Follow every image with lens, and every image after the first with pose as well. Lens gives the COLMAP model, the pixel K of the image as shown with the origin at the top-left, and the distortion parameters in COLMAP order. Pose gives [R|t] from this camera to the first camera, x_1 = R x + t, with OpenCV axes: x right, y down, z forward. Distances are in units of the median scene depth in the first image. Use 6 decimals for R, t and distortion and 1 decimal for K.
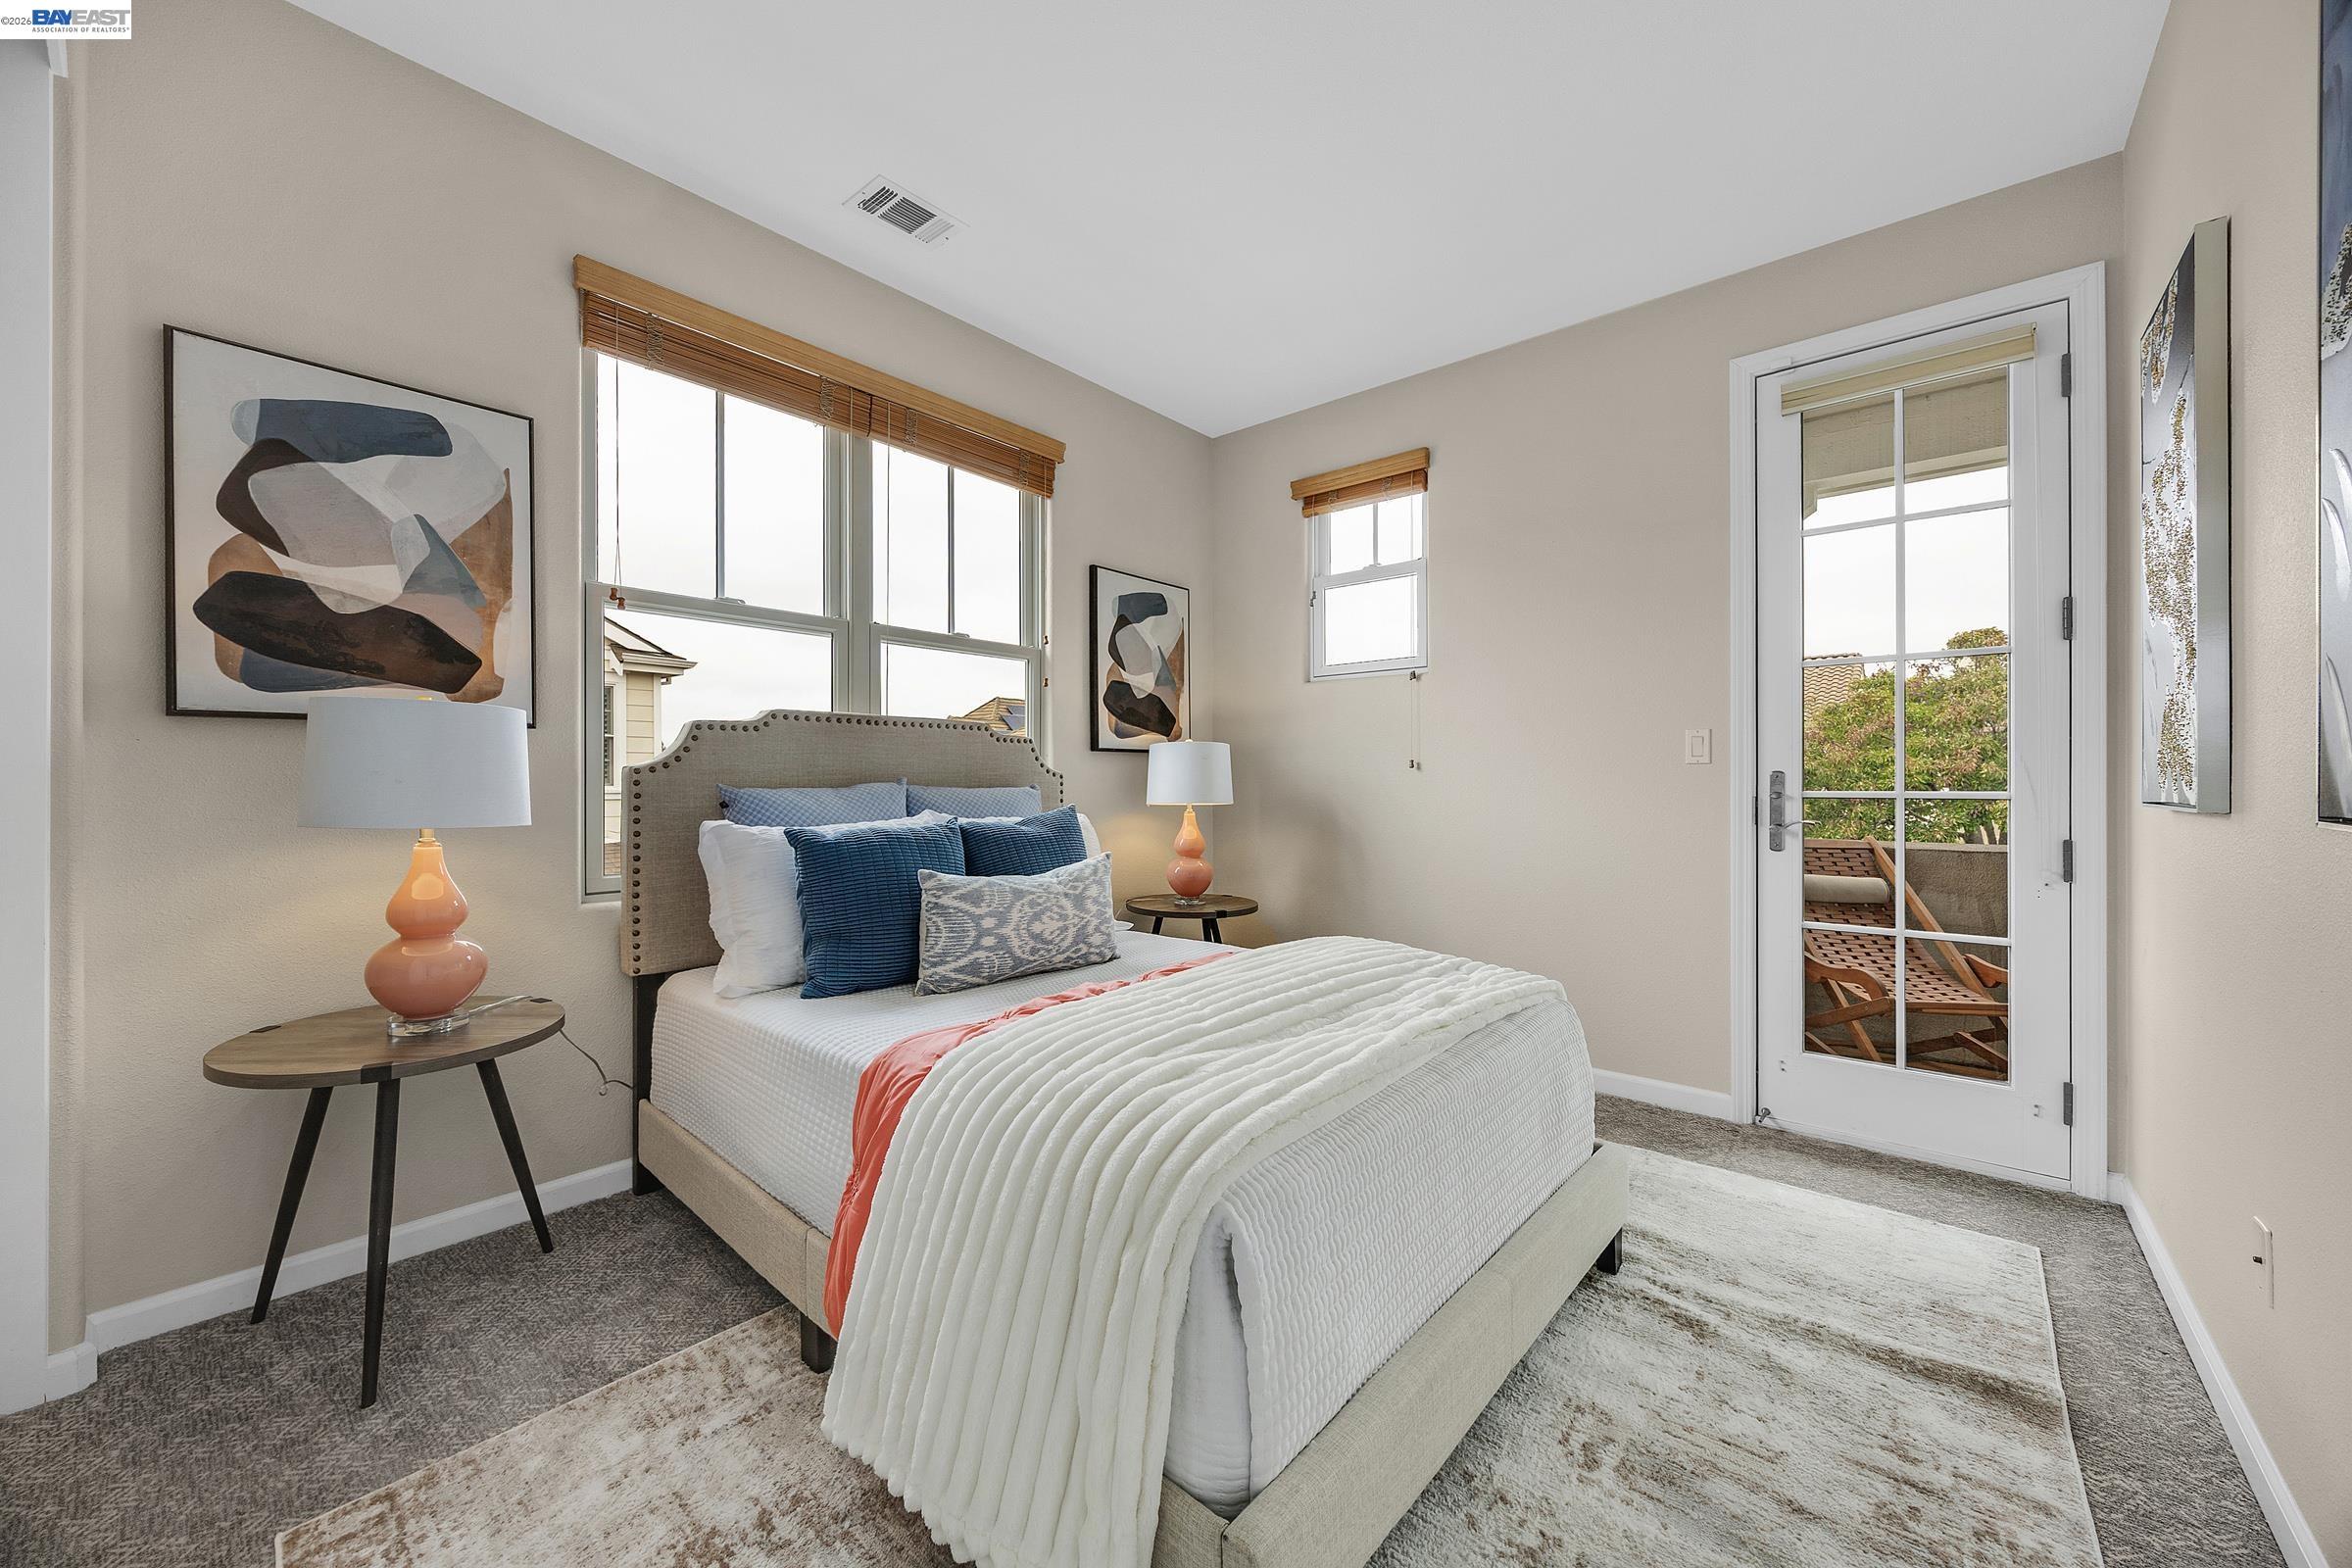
lens RADIAL K [[885.1, 0, 1176.0], [0, 885.1, 784.0], [0, 0, 1]] dist [-0.032321, 0.000276]
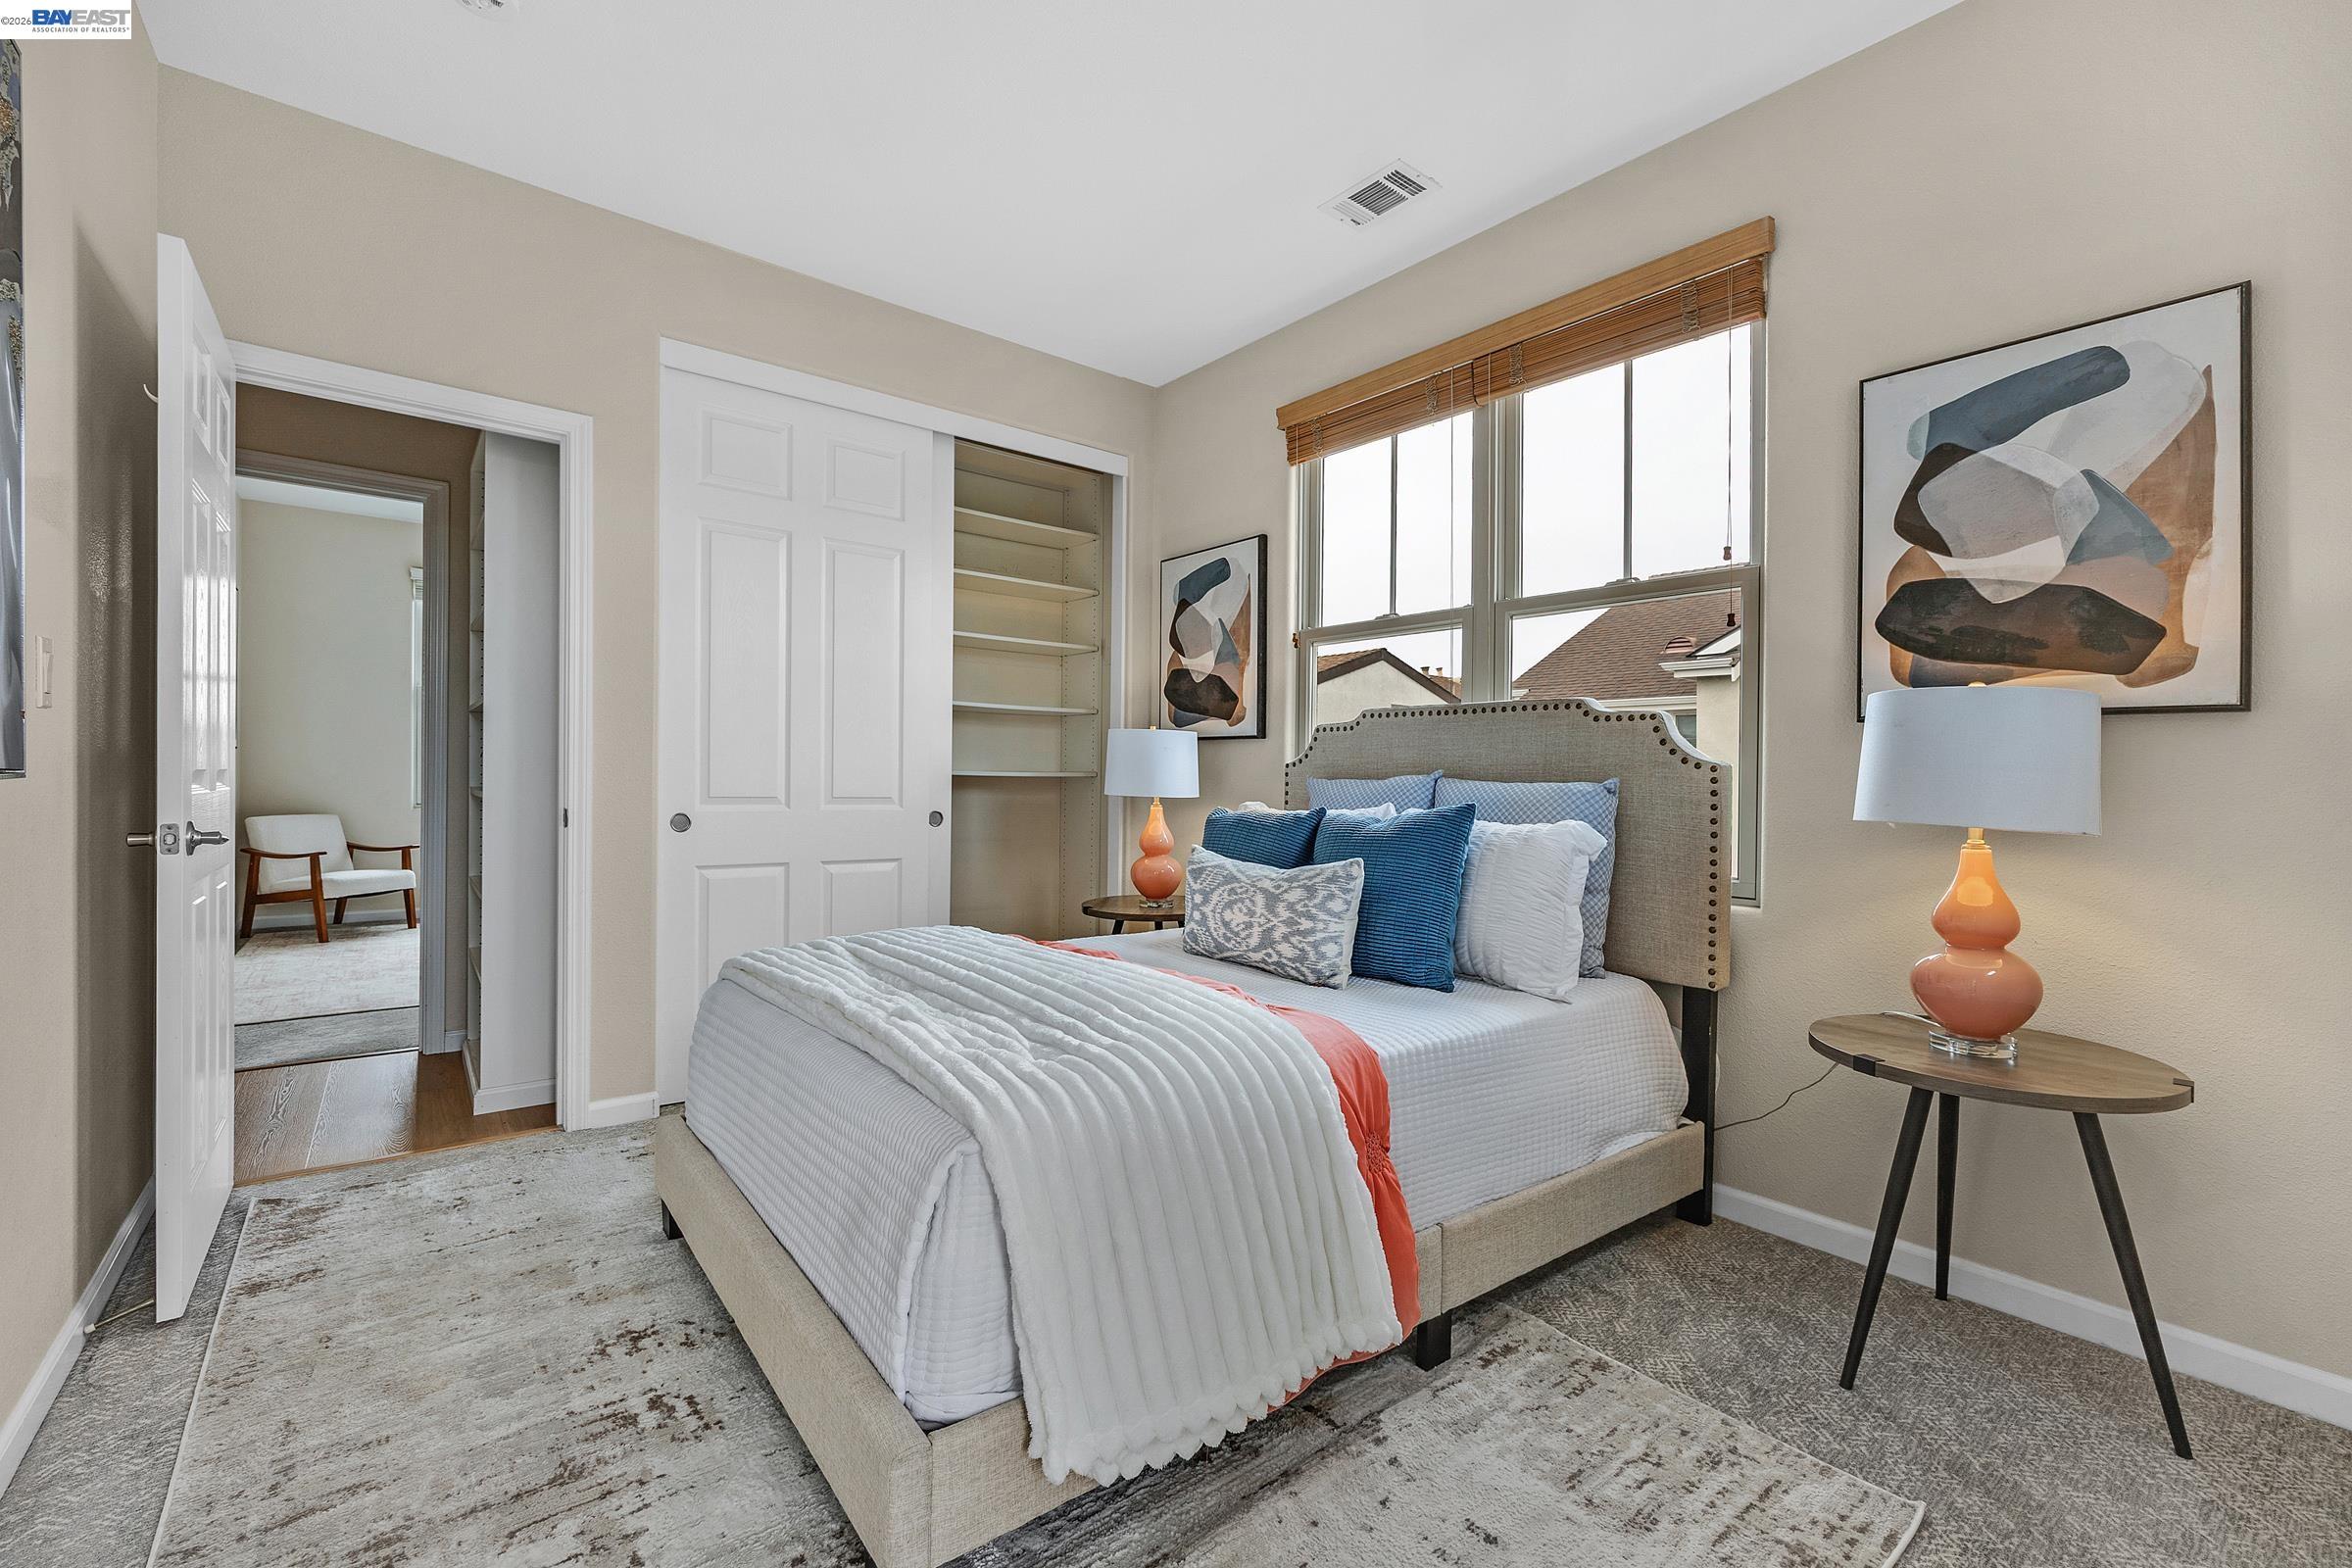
lens RADIAL K [[987.2, 0, 1176.0], [0, 987.2, 784.0], [0, 0, 1]] dist [-0.002189, -0.000272]
pose [[-0.190086, 0.007878, -0.981736, 0.685786], [-0.012247, 0.999871, 0.010395, 0.000156], [0.981691, 0.013999, -0.189965, 0.818643]]
